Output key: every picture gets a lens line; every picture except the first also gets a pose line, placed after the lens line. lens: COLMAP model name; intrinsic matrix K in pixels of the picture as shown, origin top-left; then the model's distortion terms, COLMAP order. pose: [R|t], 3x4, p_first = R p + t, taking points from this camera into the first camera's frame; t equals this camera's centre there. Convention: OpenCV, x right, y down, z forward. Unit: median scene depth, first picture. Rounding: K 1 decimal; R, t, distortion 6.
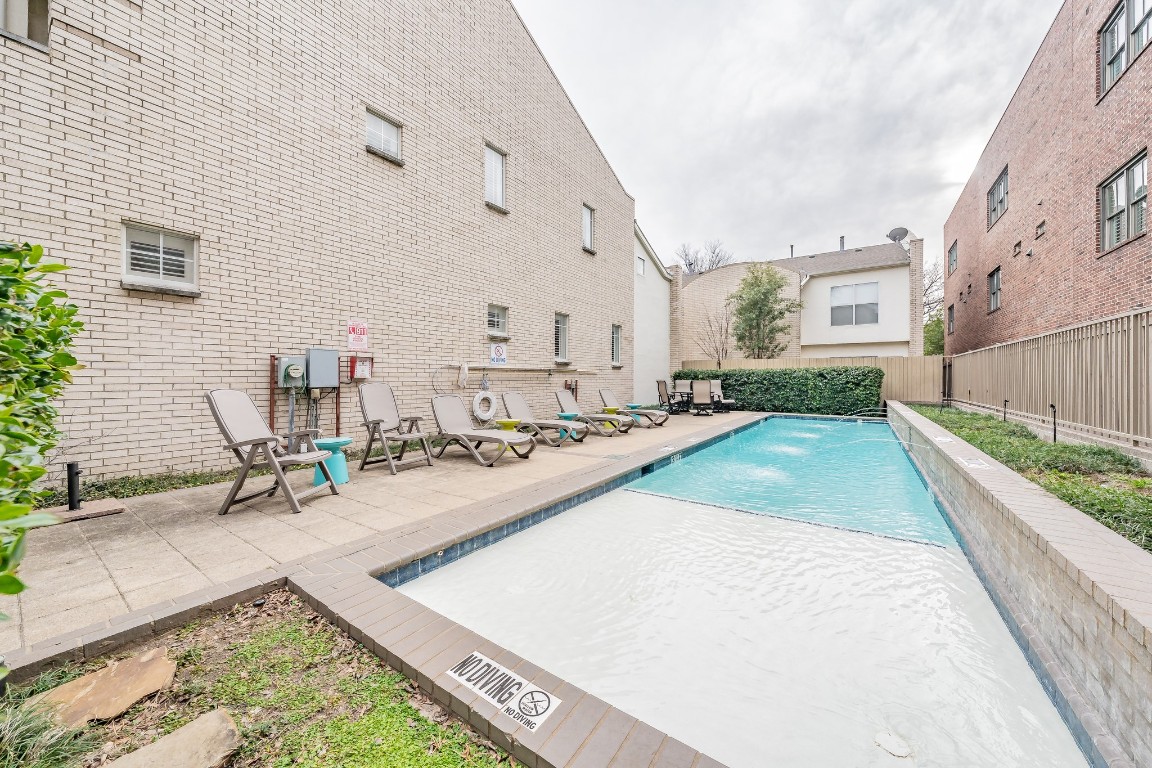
lens RADIAL K [[404.3, 0, 584.0], [0, 404.3, 377.8], [0, 0, 1]] dist [0.000144, 0.000075]
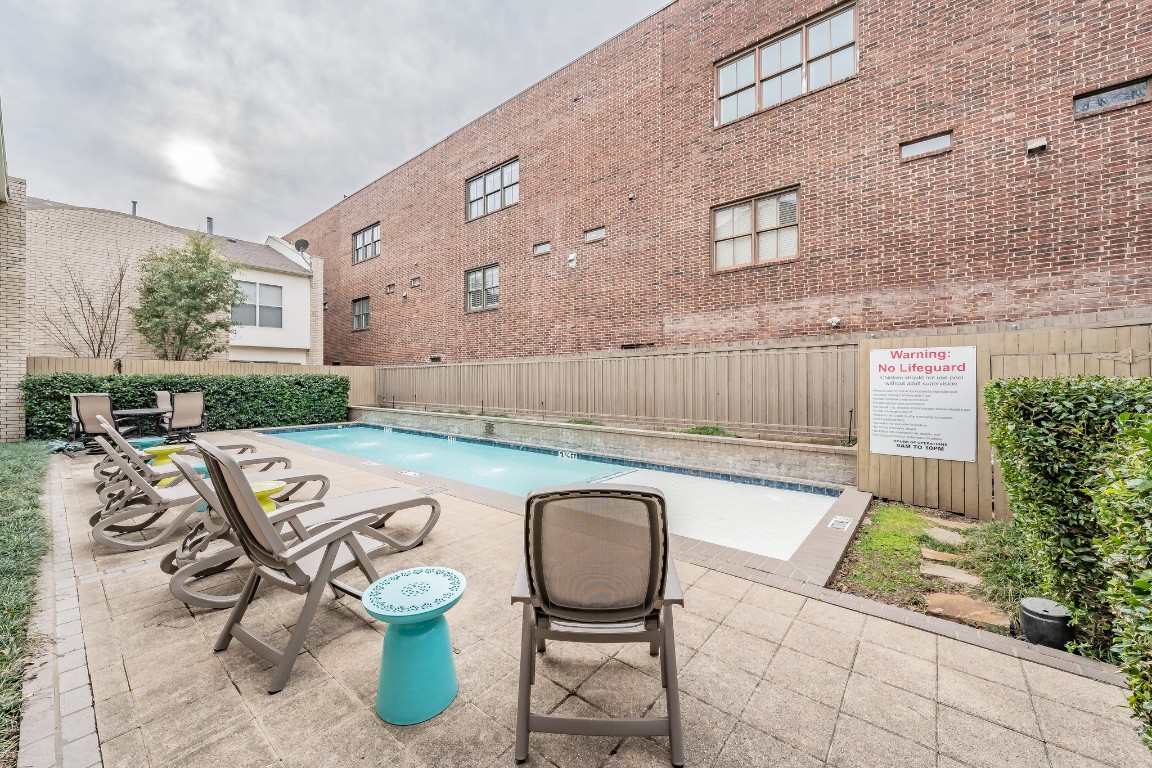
lens RADIAL K [[430.7, 0, 573.9], [0, 430.7, 383.1], [0, 0, 1]] dist [-0.000322, 0.000021]
pose [[0.091983, -0.007438, 0.995733, -0.341484], [-0.001795, 0.999969, 0.007635, -0.015450], [-0.995759, -0.002490, 0.091966, 0.270706]]
